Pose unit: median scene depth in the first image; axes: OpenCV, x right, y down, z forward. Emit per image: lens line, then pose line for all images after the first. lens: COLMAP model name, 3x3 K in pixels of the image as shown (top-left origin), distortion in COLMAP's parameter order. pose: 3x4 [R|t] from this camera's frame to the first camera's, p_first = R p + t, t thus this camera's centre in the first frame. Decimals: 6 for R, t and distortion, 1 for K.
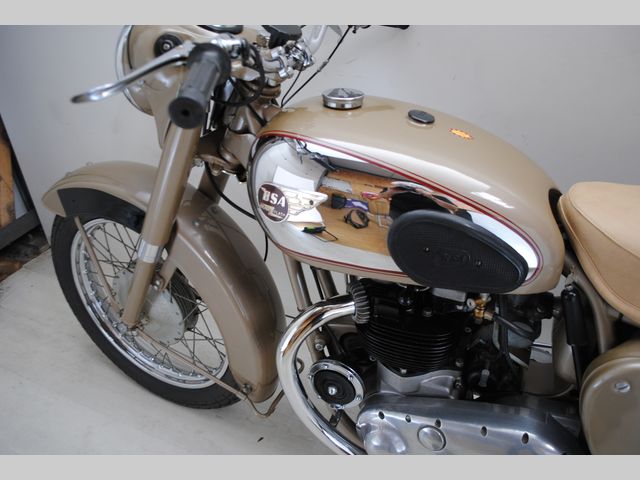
lens RADIAL K [[499.8, 0, 321.4], [0, 499.8, 241.2], [0, 0, 1]] dist [-0.074460, -0.000569]
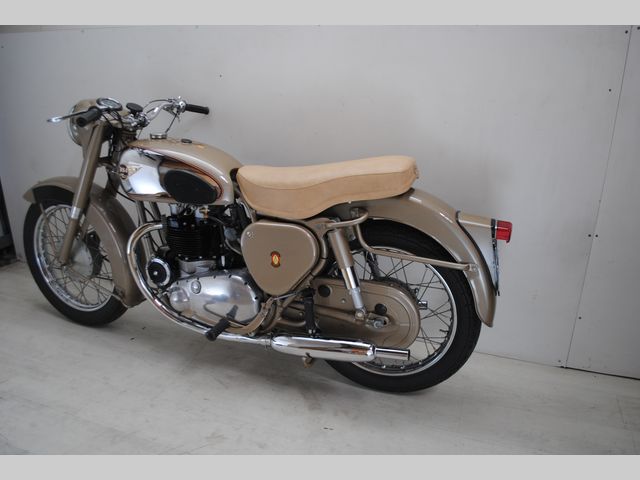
lens RADIAL K [[513.5, 0, 320.3], [0, 513.5, 235.5], [0, 0, 1]] dist [-0.082700, 0.000197]
pose [[0.998597, 0.009349, 0.052125, 0.527362], [0.003467, 0.970638, -0.240520, 0.587343], [-0.052843, 0.240363, 0.969244, -0.993727]]
